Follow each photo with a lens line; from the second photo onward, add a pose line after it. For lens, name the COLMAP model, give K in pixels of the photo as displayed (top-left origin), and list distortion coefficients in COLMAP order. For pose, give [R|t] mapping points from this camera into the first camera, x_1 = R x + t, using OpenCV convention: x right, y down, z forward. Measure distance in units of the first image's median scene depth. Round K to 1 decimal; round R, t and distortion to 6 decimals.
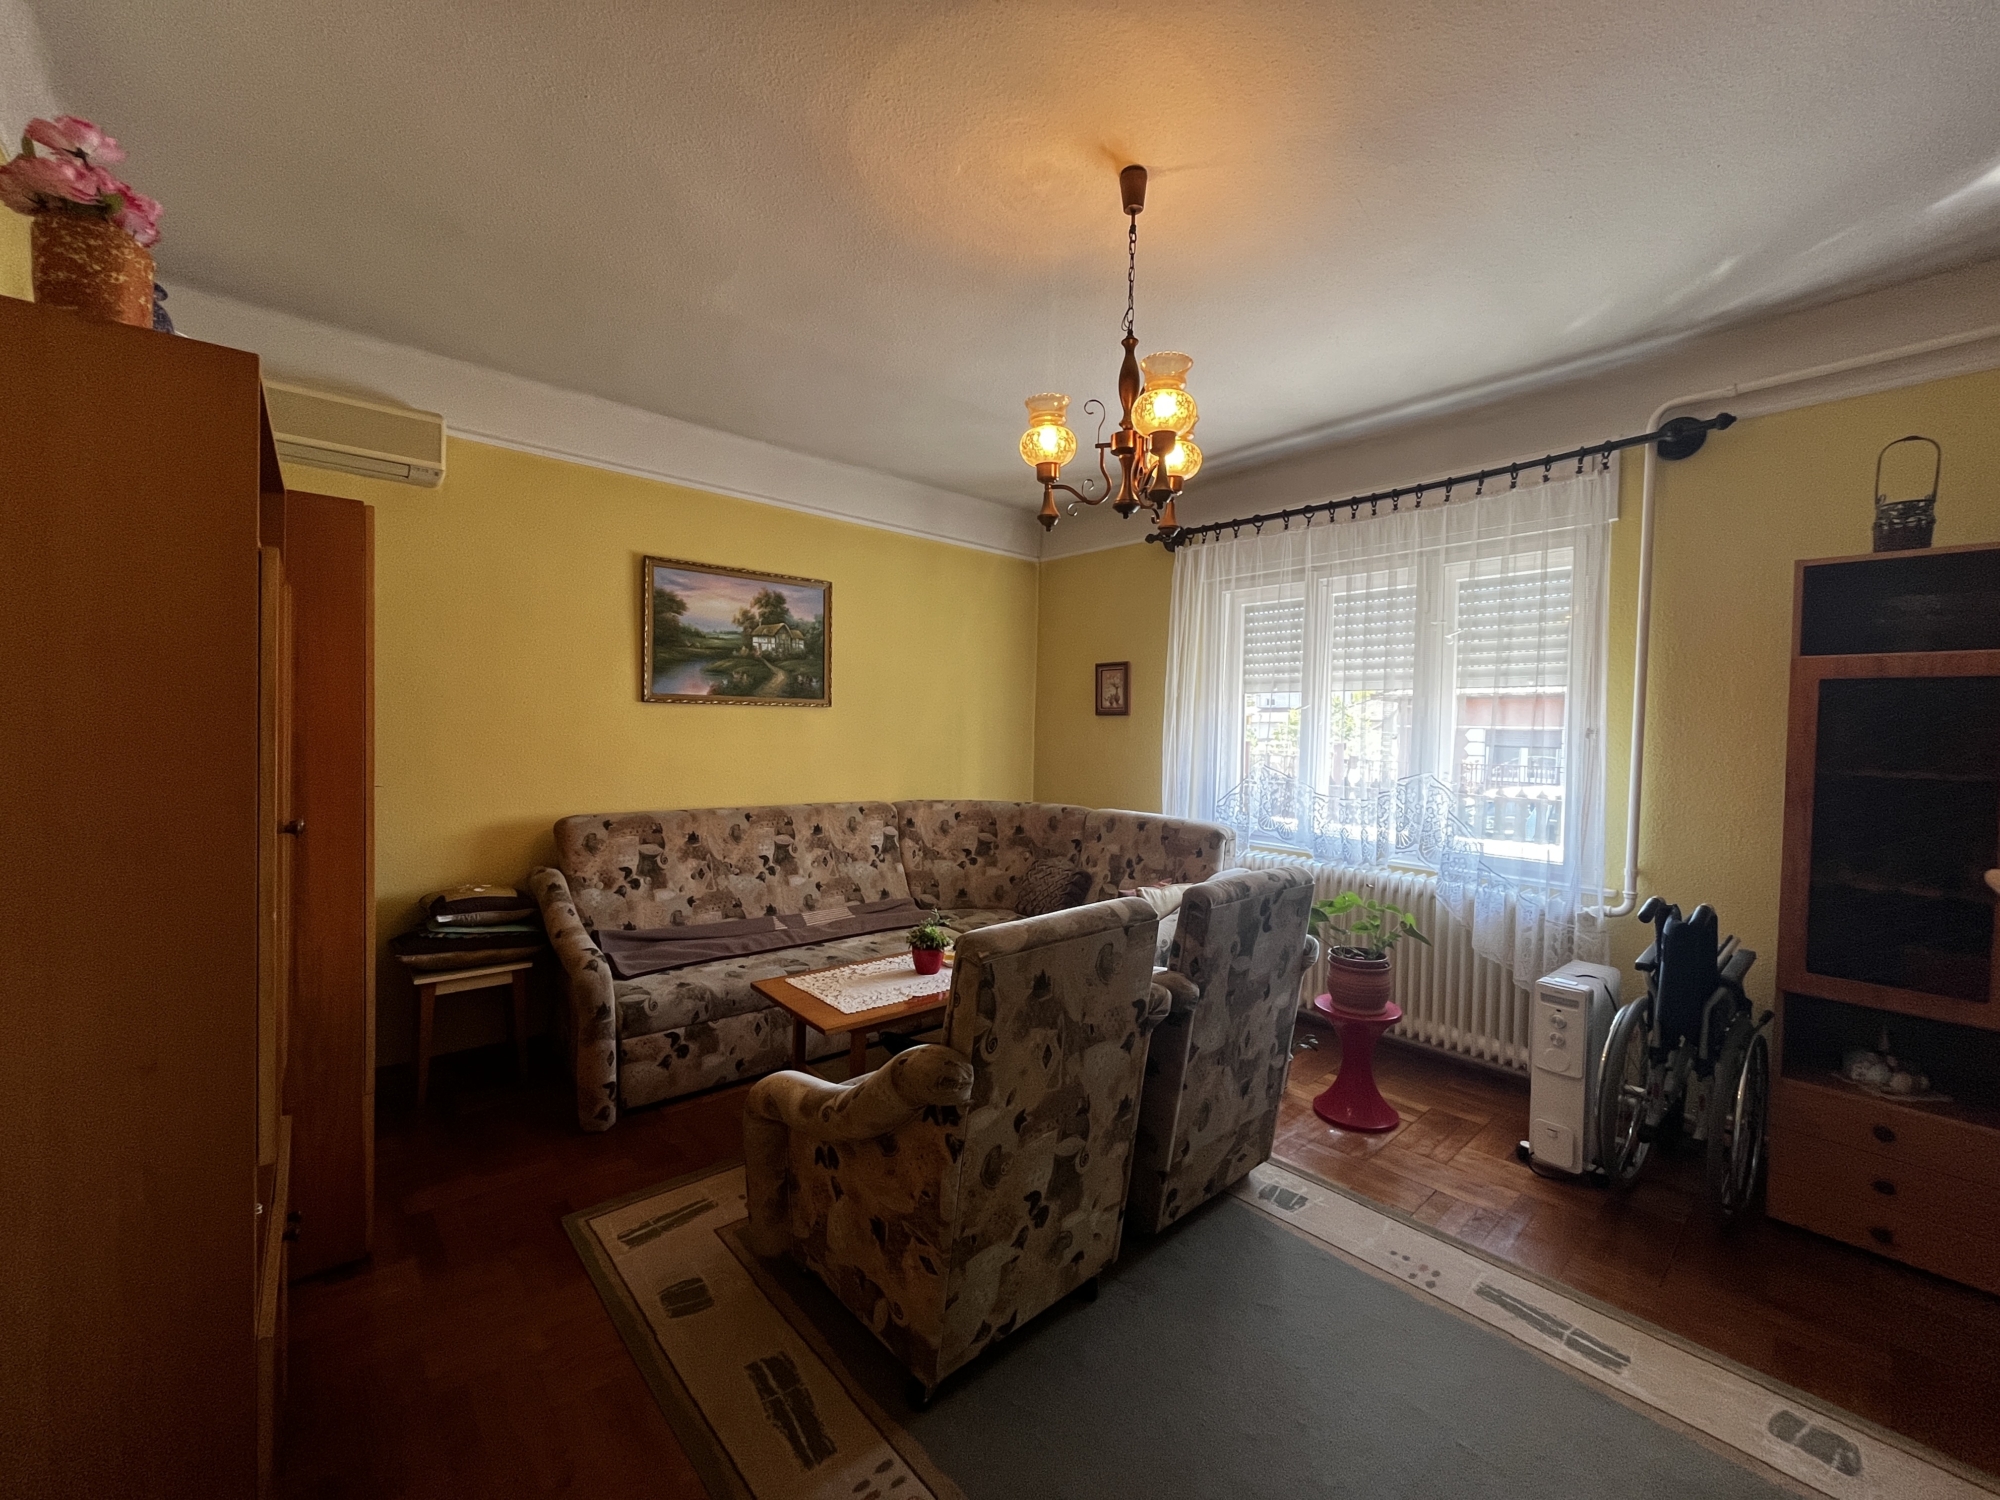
lens RADIAL K [[802.2, 0, 1000.0], [0, 802.2, 750.0], [0, 0, 1]] dist [-0.003019, 0.000102]
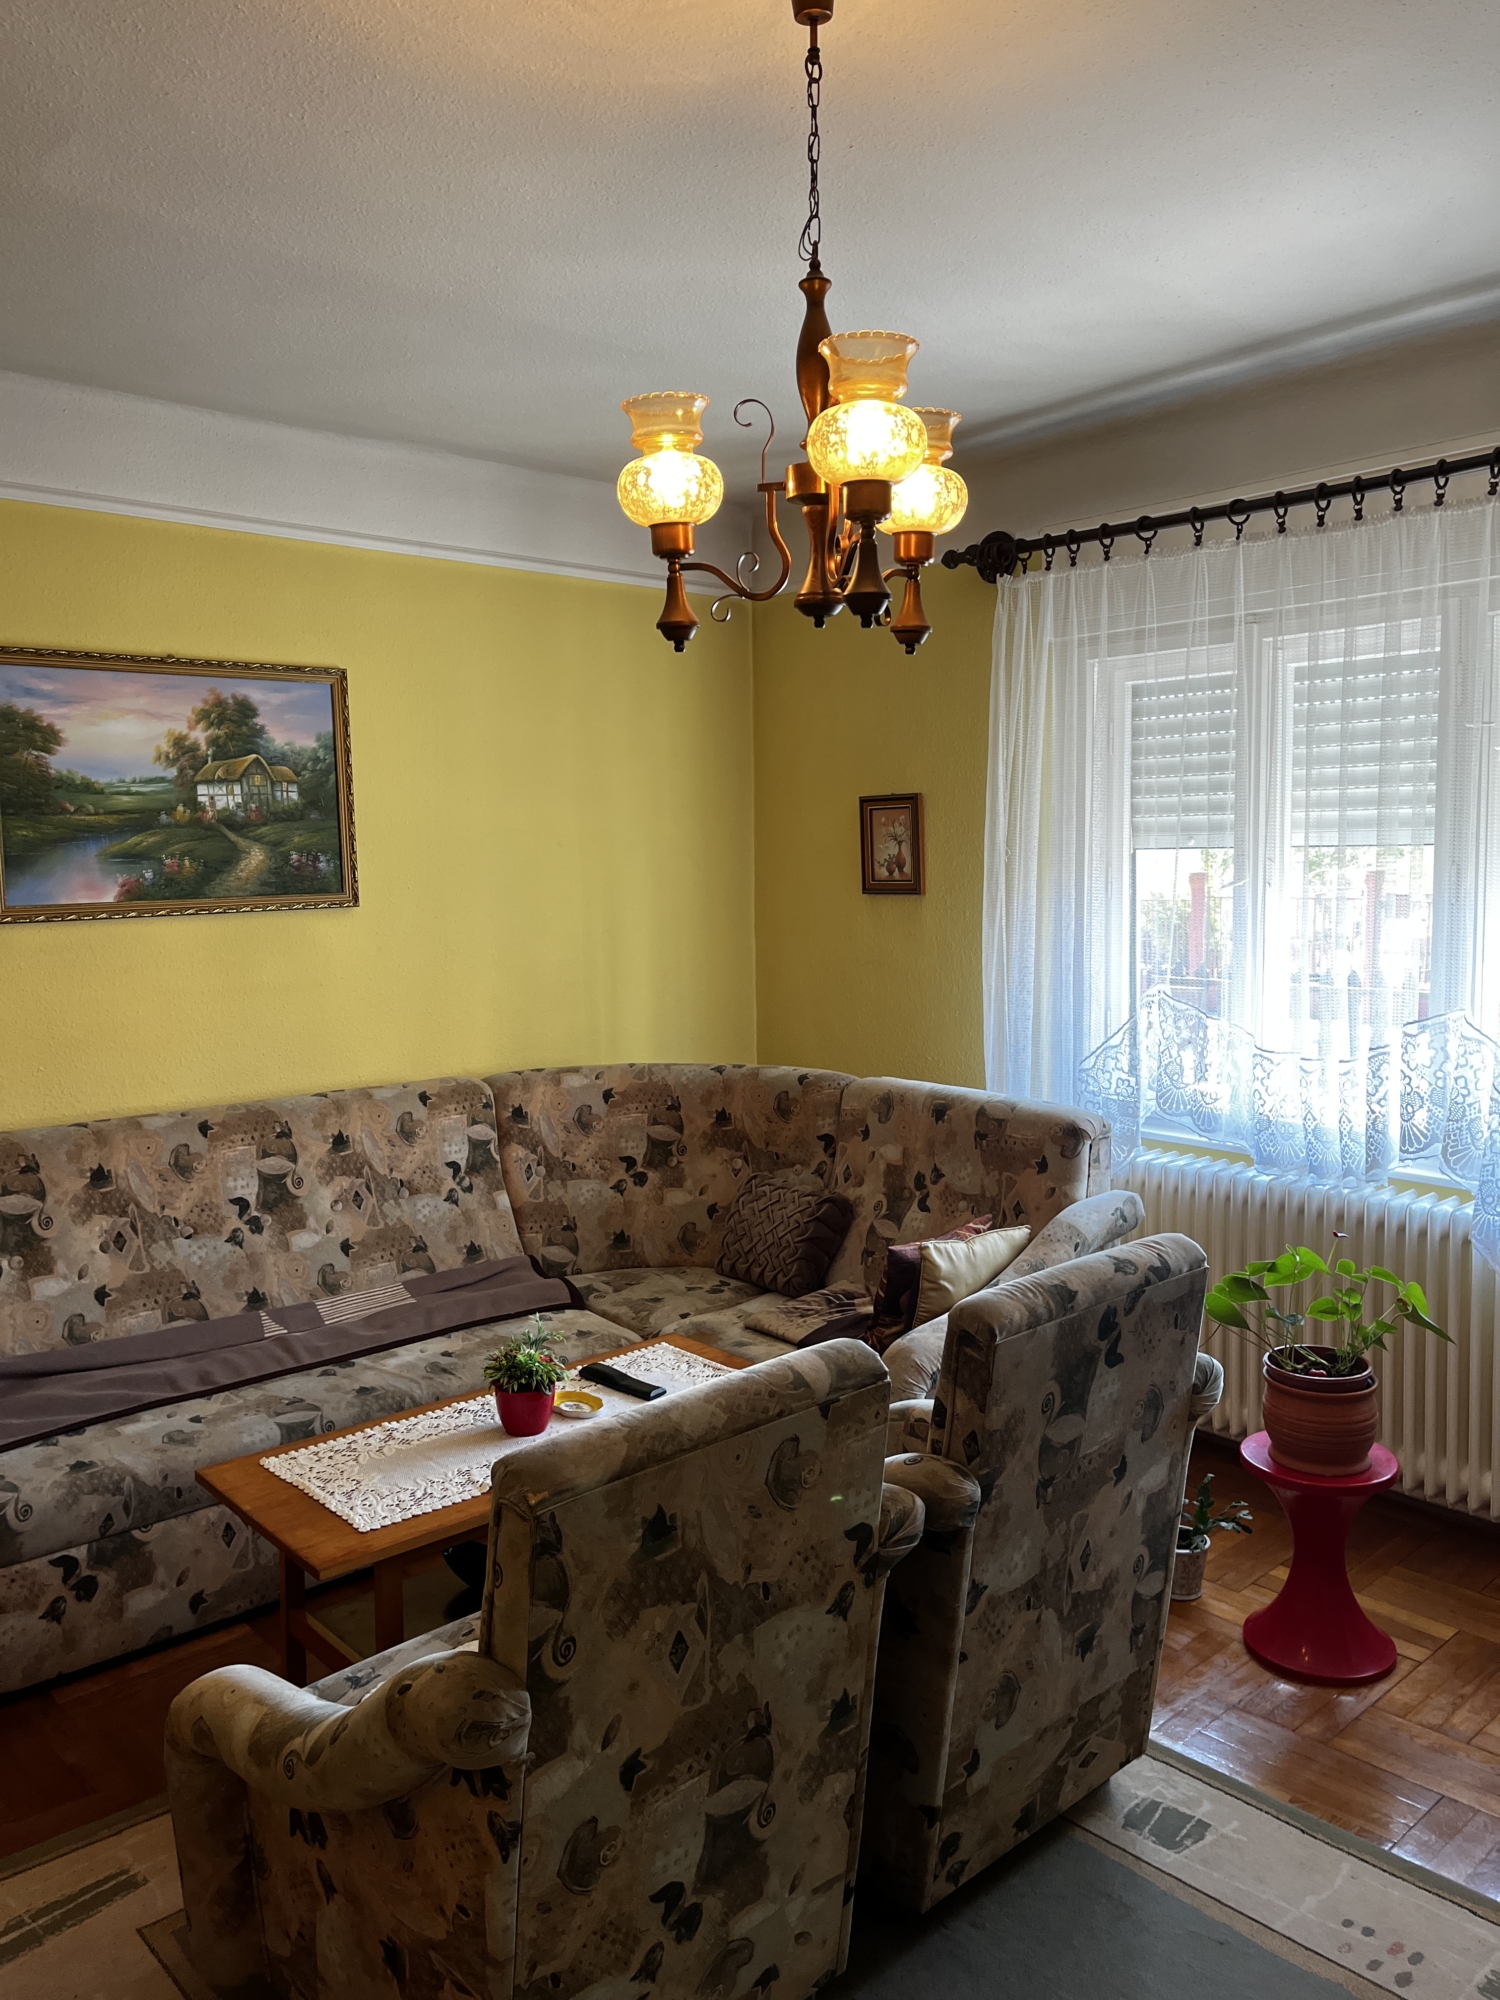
lens RADIAL K [[1504.6, 0, 750.0], [0, 1504.6, 1000.0], [0, 0, 1]] dist [0.051107, -0.059143]
pose [[0.999297, -0.037258, 0.004258, 0.063205], [0.036894, 0.997111, 0.066397, -0.071702], [-0.006719, -0.066193, 0.997784, -0.010276]]
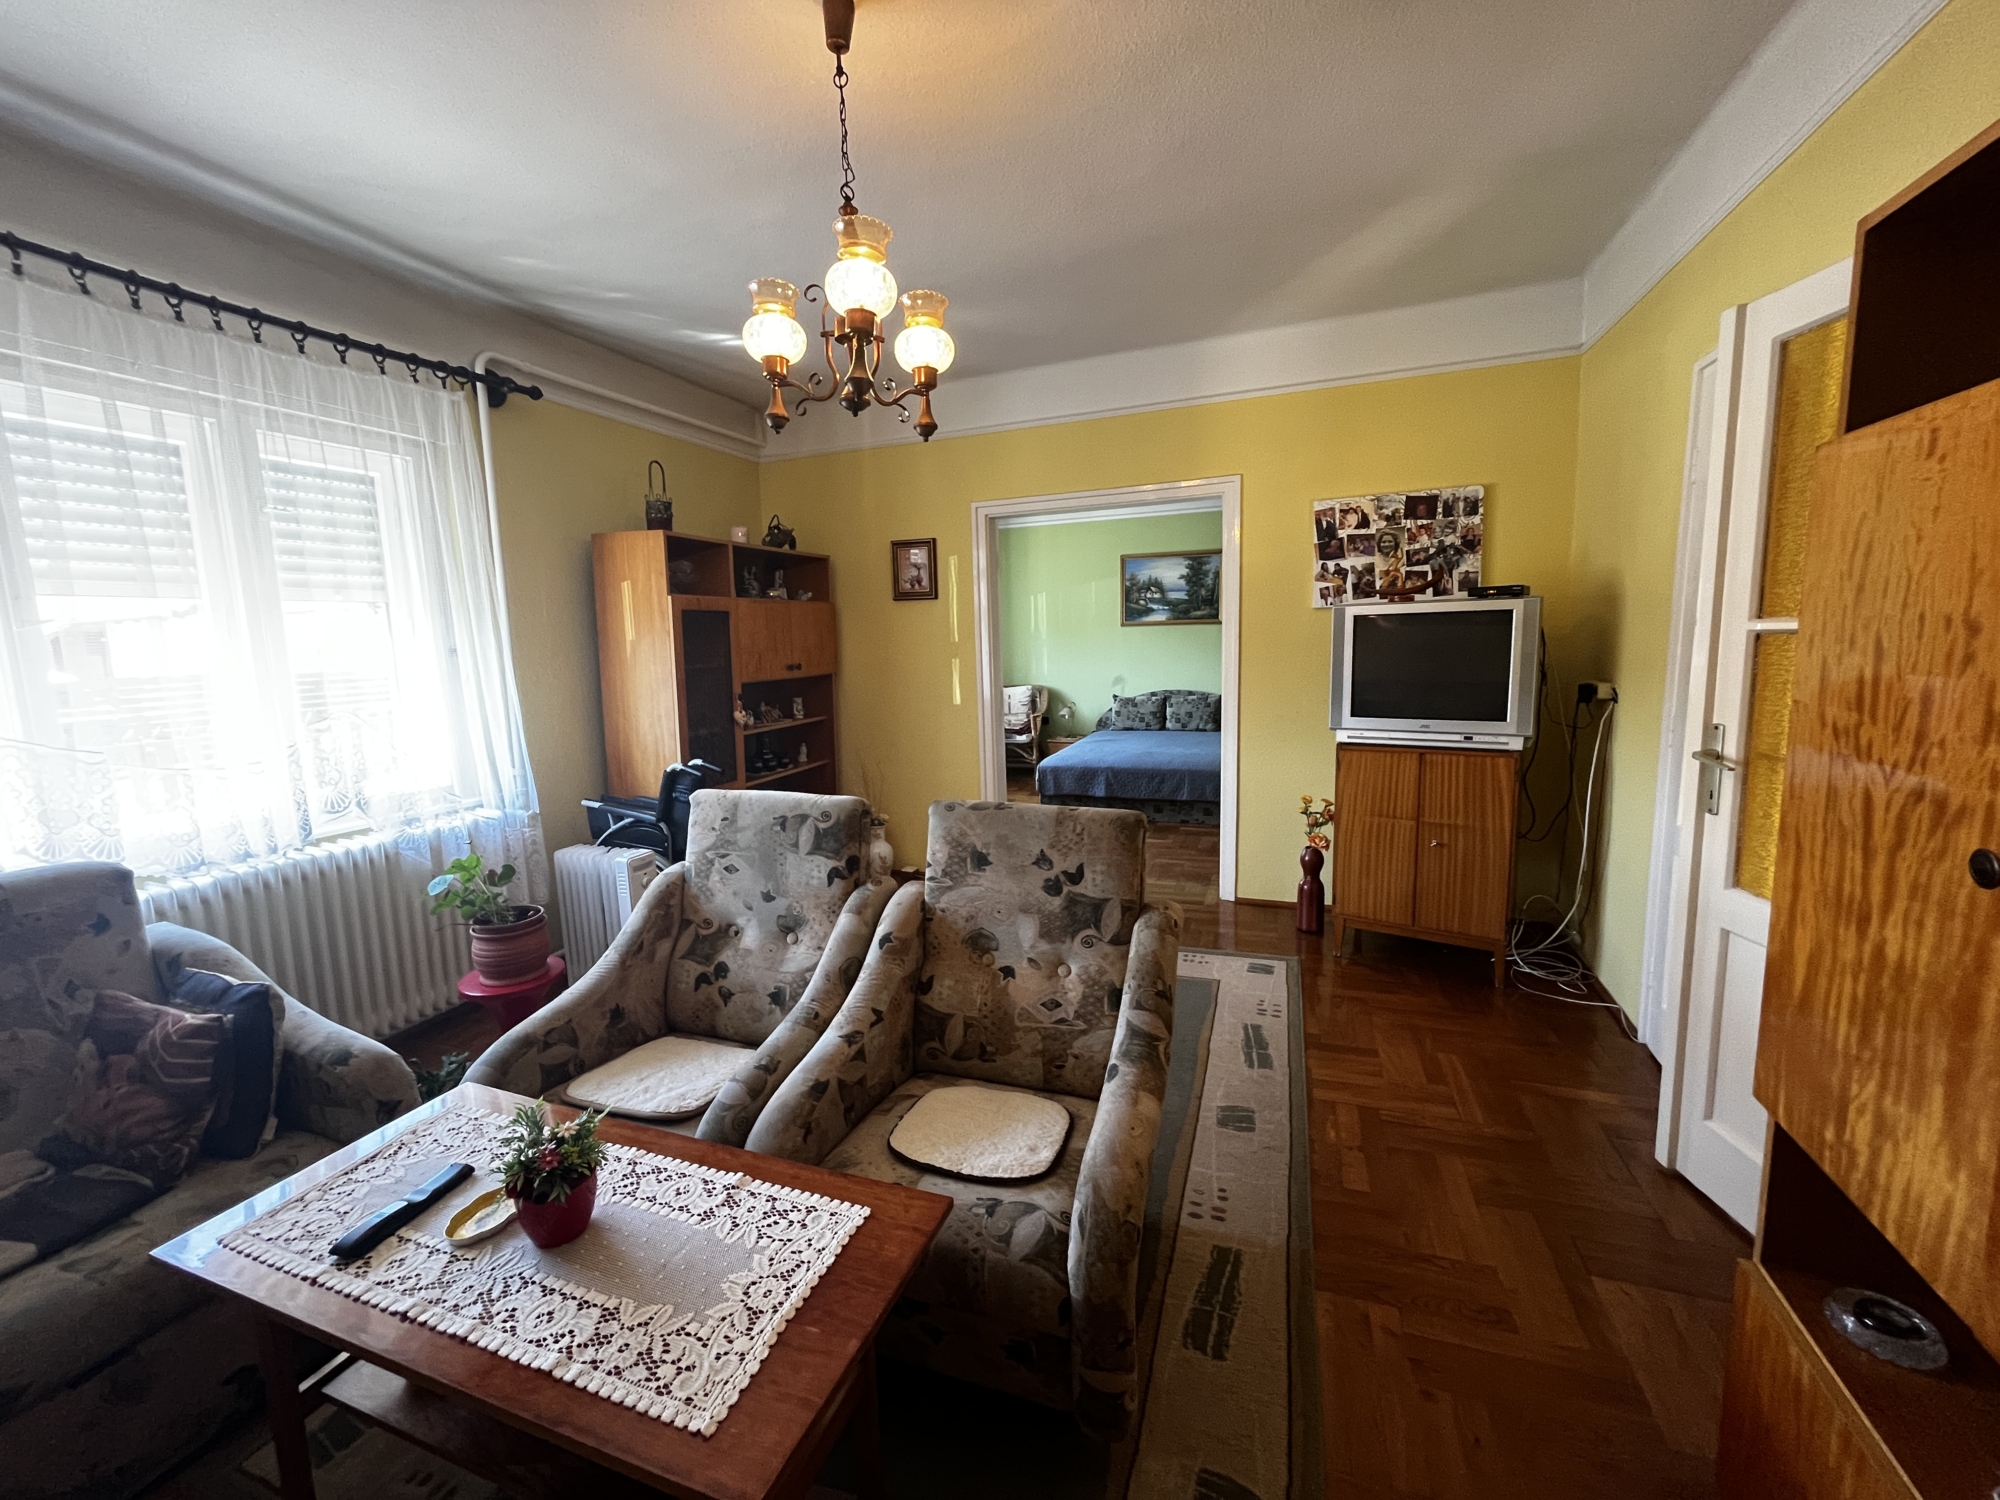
lens RADIAL K [[802.2, 0, 1000.0], [0, 802.2, 750.0], [0, 0, 1]] dist [-0.003019, 0.000102]
pose [[-0.466545, -0.135443, 0.874066, -0.506812], [0.037186, 0.984329, 0.172377, -0.050333], [-0.883716, 0.112924, -0.454197, 0.870407]]
